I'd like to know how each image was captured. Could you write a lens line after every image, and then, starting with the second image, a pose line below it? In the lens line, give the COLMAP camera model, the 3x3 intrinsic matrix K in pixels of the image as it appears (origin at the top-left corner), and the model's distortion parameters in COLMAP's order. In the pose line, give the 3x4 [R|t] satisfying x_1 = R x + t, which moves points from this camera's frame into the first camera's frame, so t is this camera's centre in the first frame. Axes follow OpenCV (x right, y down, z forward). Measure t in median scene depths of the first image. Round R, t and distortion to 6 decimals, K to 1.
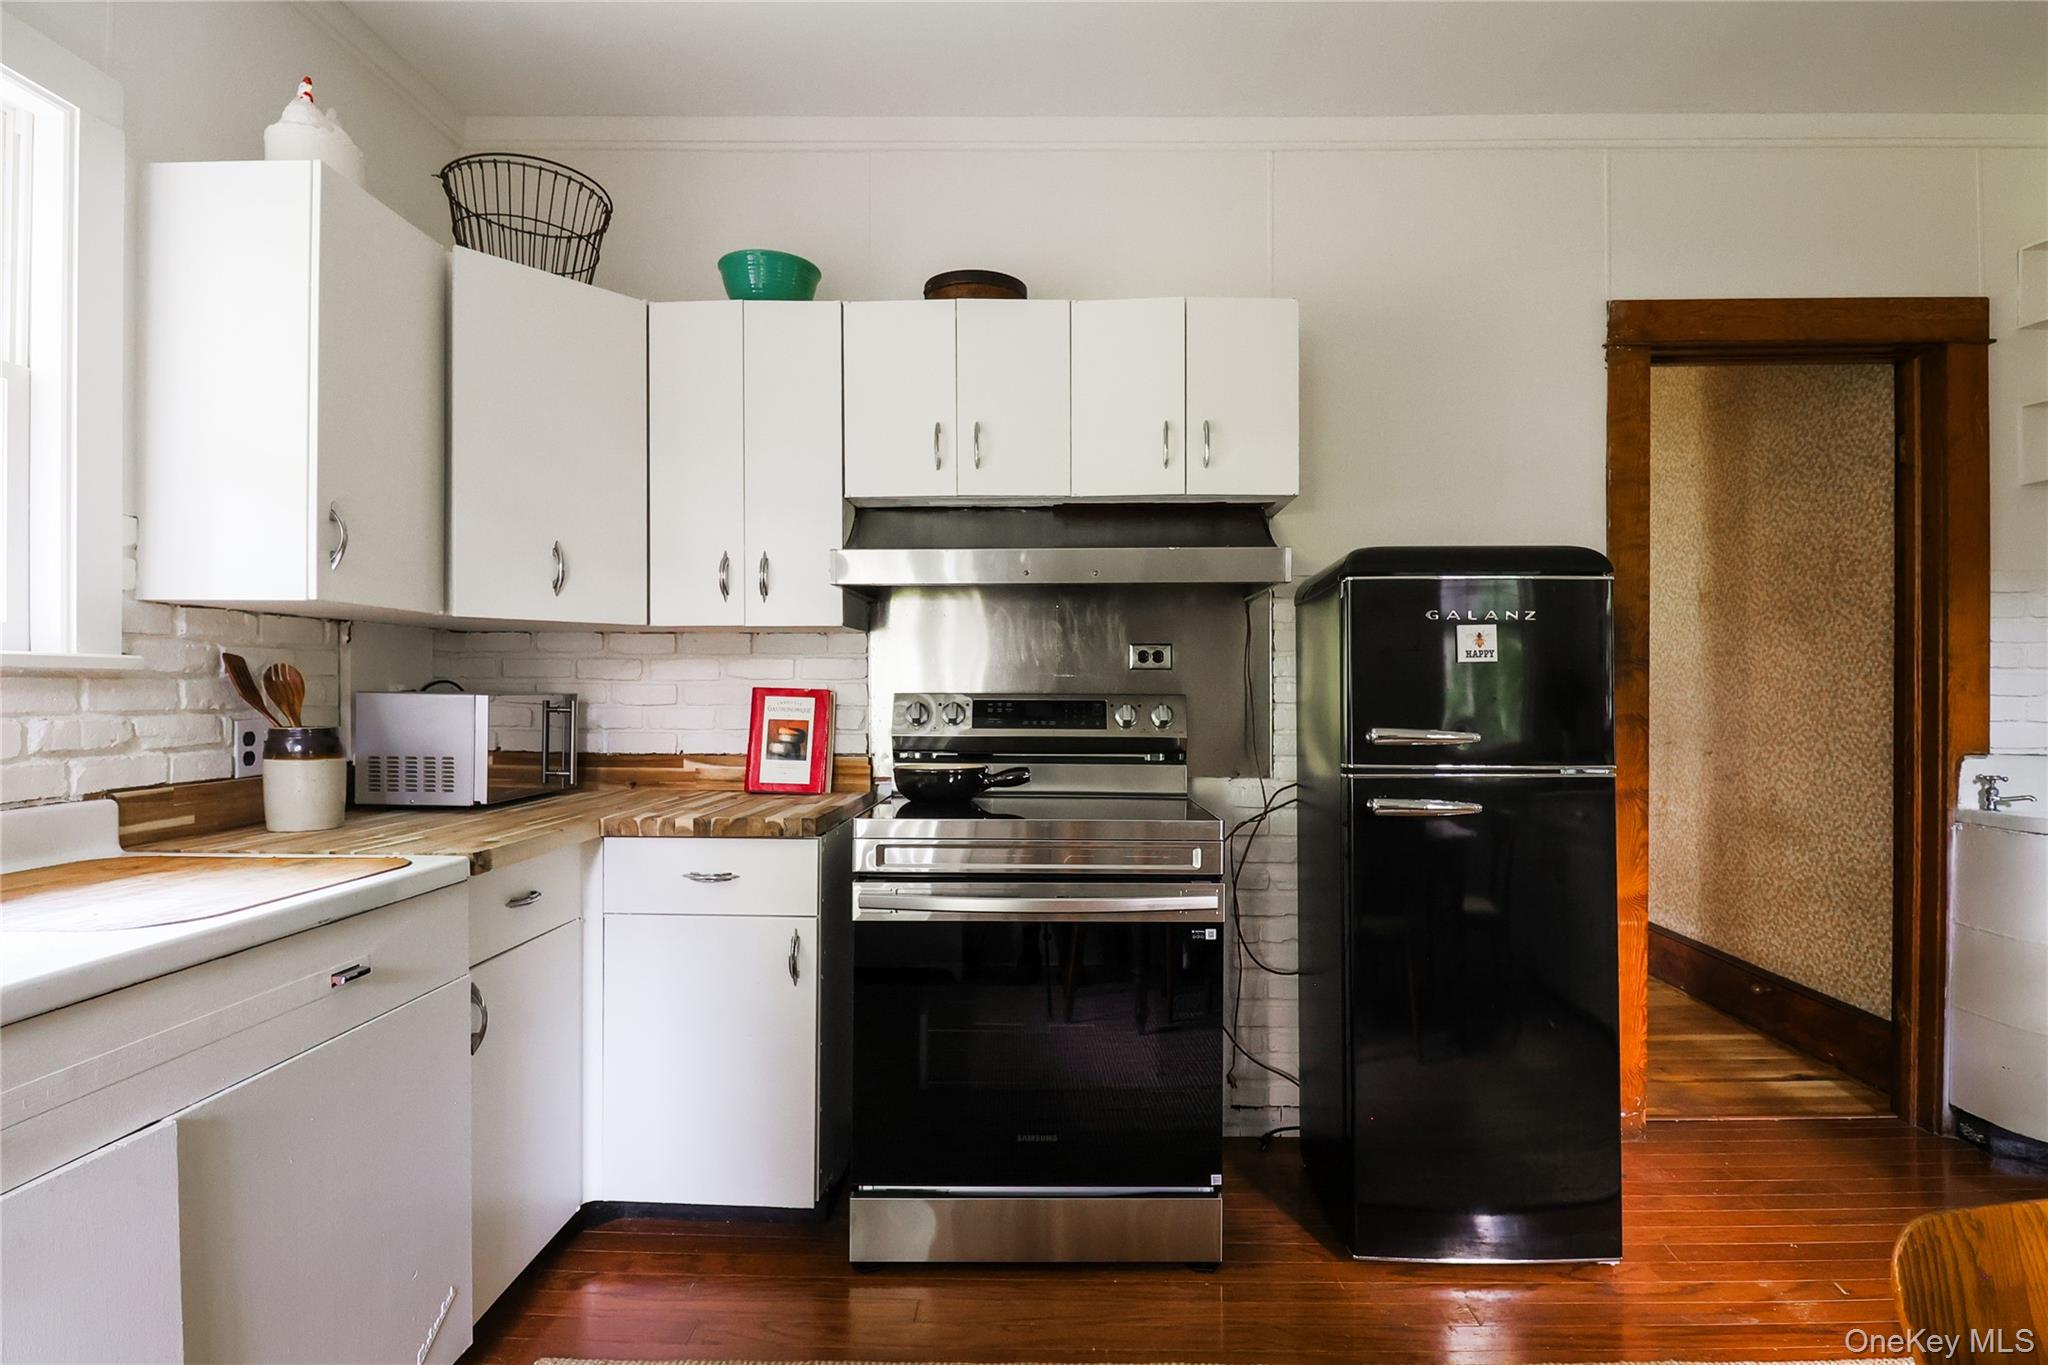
lens RADIAL K [[1079.4, 0, 1031.3], [0, 1079.4, 686.9], [0, 0, 1]] dist [-0.006051, -0.003171]
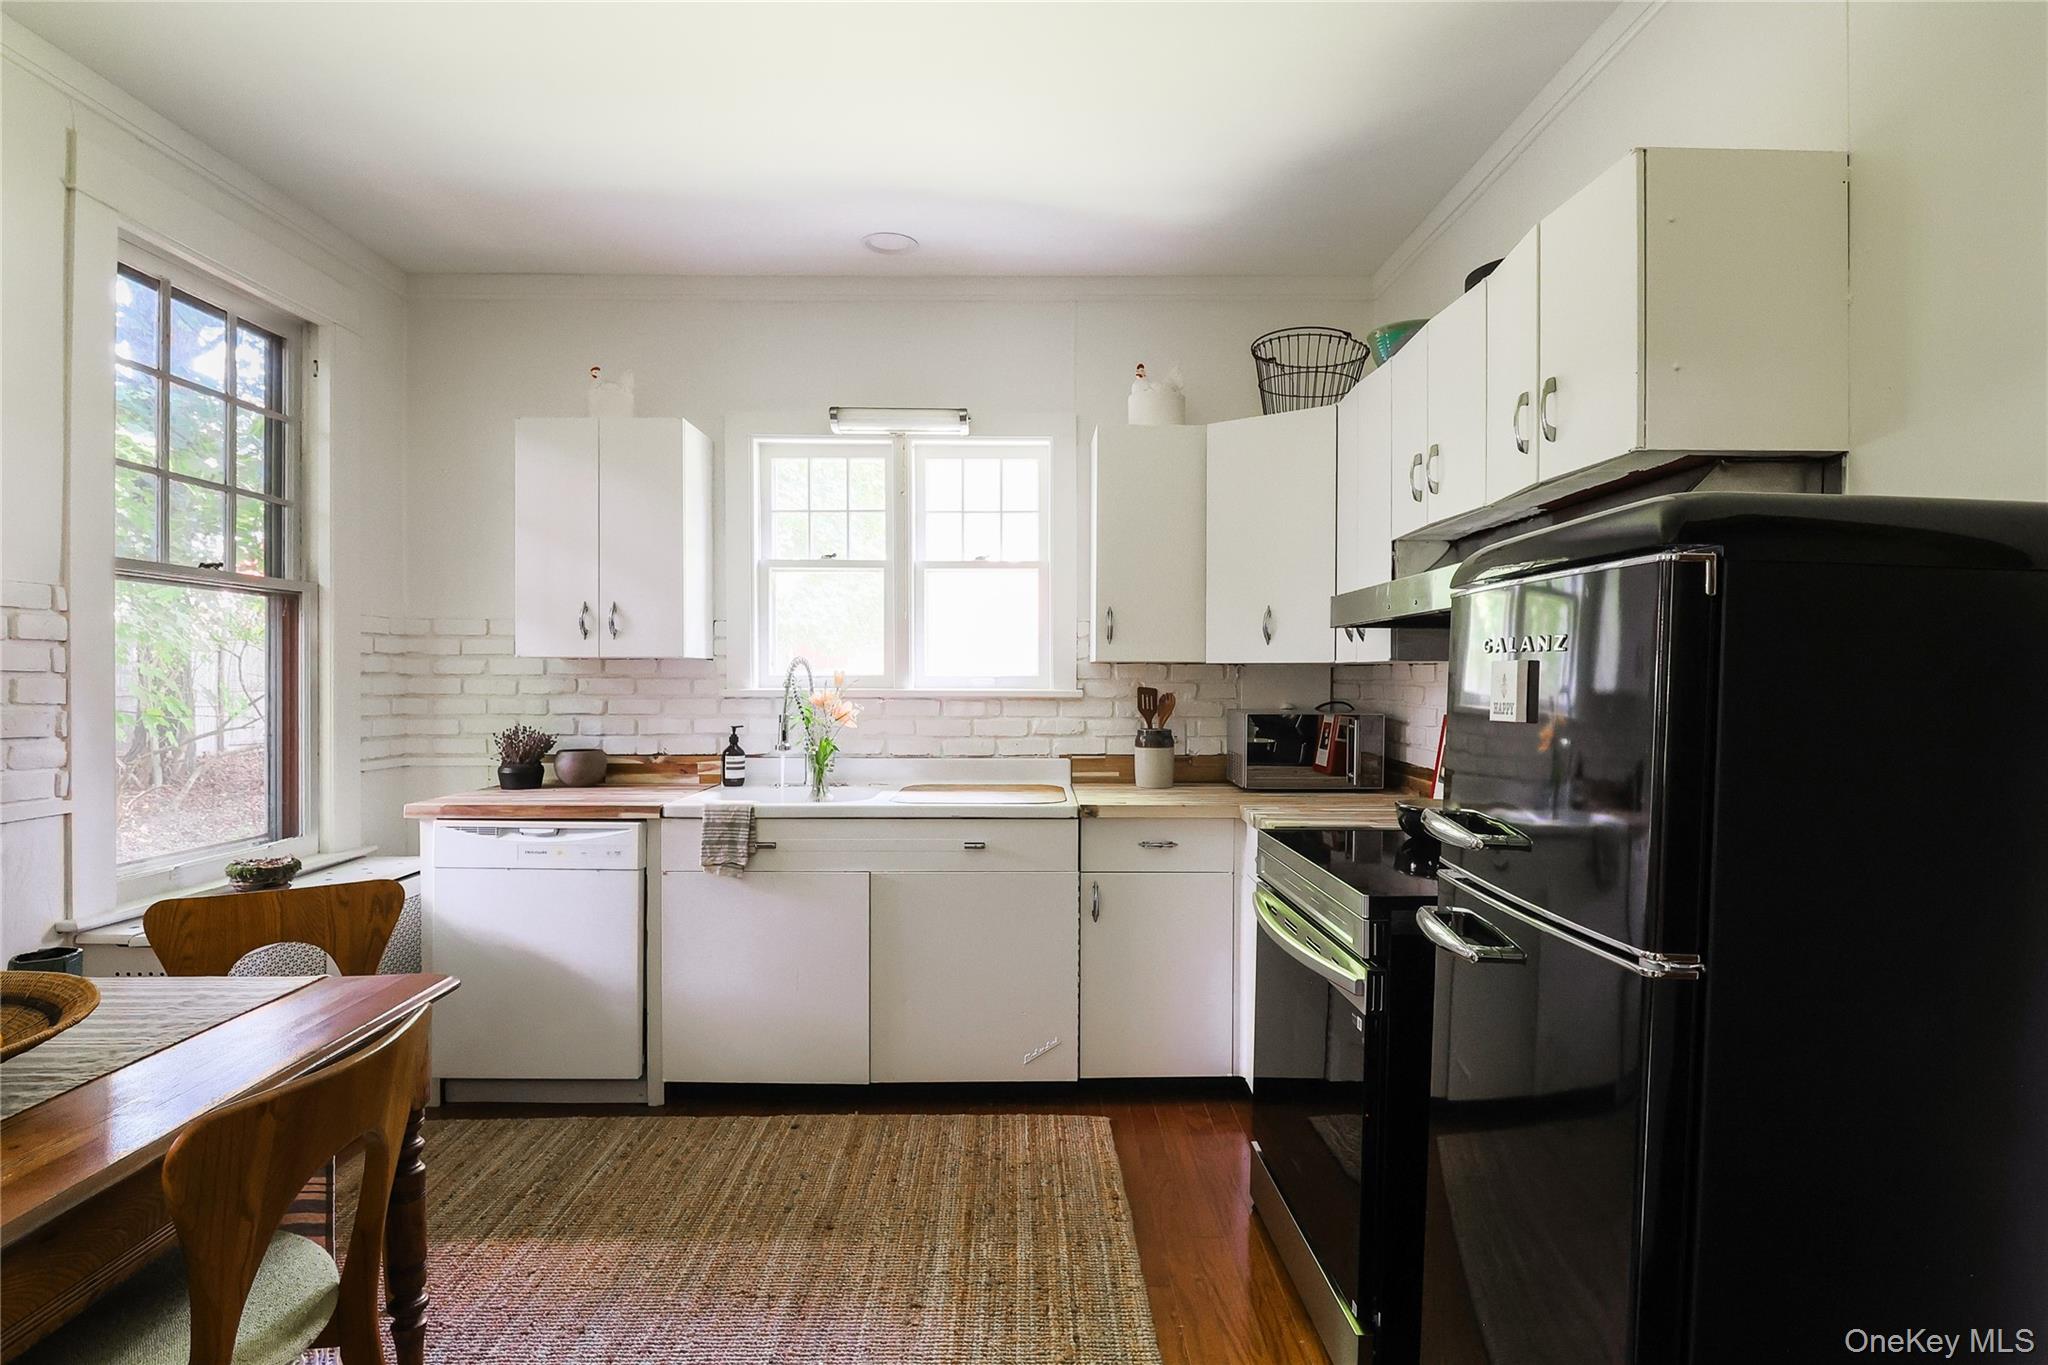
lens RADIAL K [[1079.4, 0, 1031.3], [0, 1079.4, 686.9], [0, 0, 1]] dist [-0.006051, -0.003171]
pose [[0.008508, 0.010956, -0.999904, 0.797200], [-0.005509, 0.999925, 0.010909, -0.037052], [0.999949, 0.005415, 0.008567, 0.579033]]
